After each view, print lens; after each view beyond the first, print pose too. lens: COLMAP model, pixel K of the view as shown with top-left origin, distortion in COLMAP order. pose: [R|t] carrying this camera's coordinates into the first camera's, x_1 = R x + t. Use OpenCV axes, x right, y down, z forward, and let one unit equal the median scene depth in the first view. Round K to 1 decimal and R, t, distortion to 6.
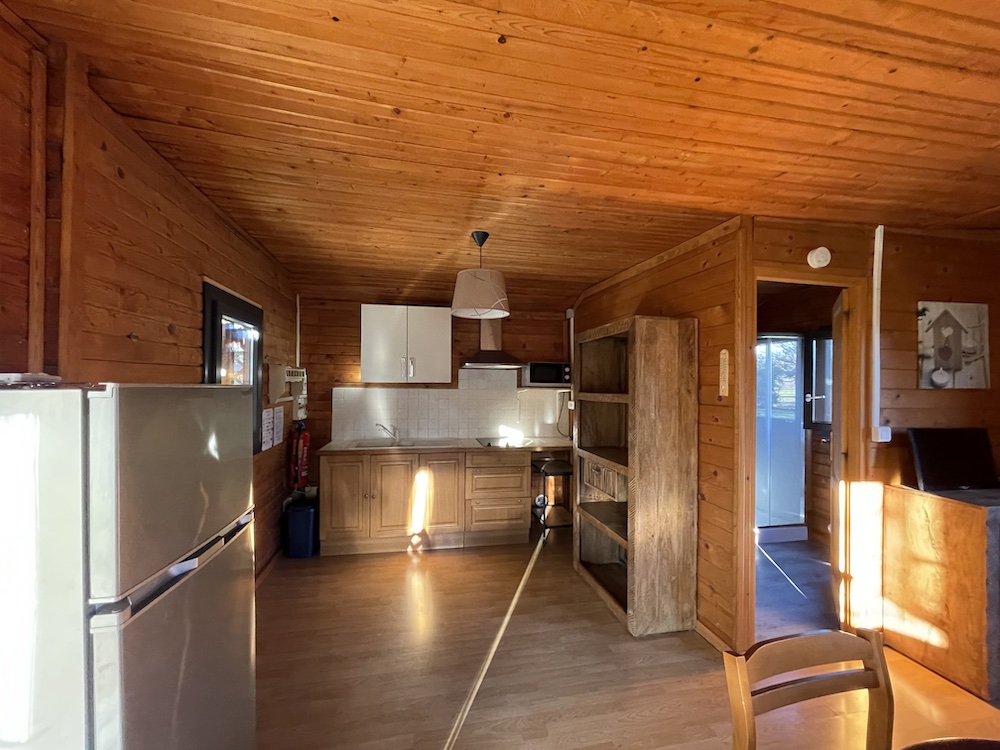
lens RADIAL K [[404.8, 0, 497.1], [0, 404.8, 378.6], [0, 0, 1]] dist [-0.003223, -0.000068]
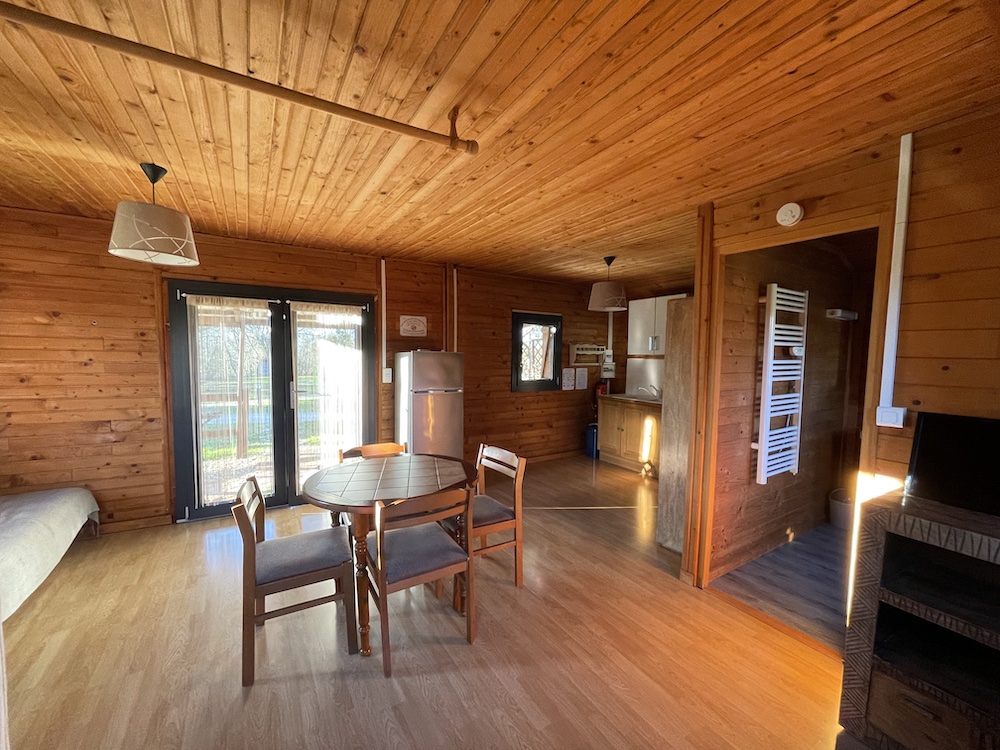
lens RADIAL K [[404.8, 0, 497.9], [0, 404.8, 381.4], [0, 0, 1]] dist [-0.003223, -0.000068]
pose [[0.353081, 0.056996, -0.933855, 1.352843], [0.001375, 0.998110, 0.061437, 0.023511], [0.935592, -0.022976, 0.352336, 0.043976]]
